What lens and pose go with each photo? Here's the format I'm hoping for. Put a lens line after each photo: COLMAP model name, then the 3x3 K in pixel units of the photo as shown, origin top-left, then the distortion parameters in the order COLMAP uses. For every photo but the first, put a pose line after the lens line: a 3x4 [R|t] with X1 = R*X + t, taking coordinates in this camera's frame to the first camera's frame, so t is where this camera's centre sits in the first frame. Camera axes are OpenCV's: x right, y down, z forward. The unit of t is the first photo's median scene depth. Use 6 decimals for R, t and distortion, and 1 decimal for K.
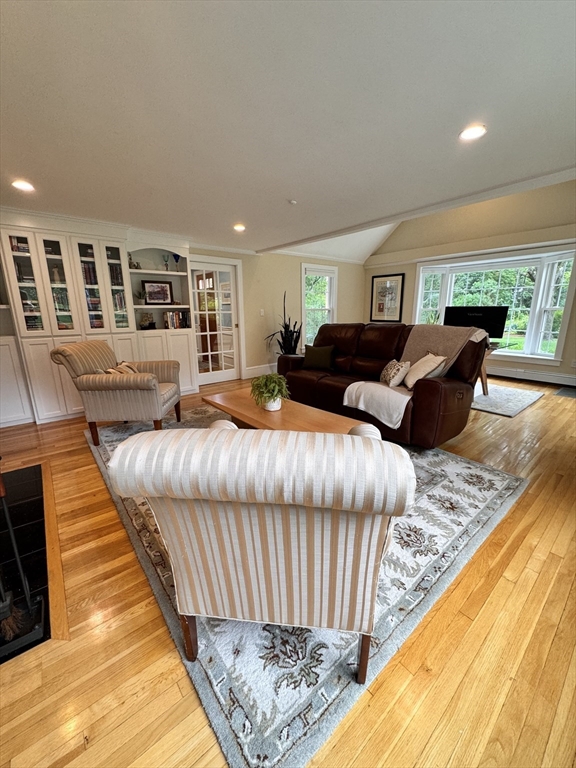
lens RADIAL K [[304.4, 0, 285.6], [0, 304.4, 382.9], [0, 0, 1]] dist [0.000669, 0.000069]
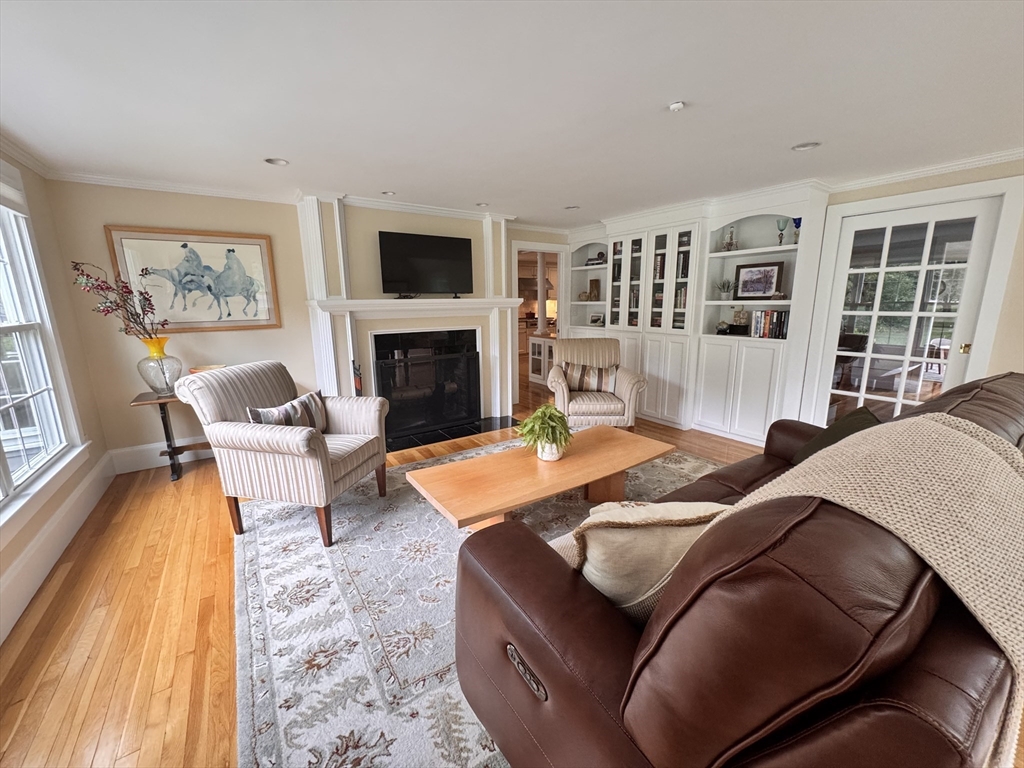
lens RADIAL K [[405.8, 0, 513.5], [0, 405.8, 385.9], [0, 0, 1]] dist [0.000669, 0.000069]
pose [[-0.084794, 0.210965, -0.973809, 1.098298], [-0.223617, 0.948369, 0.224926, -0.340417], [0.970982, 0.236832, -0.033240, 1.205101]]
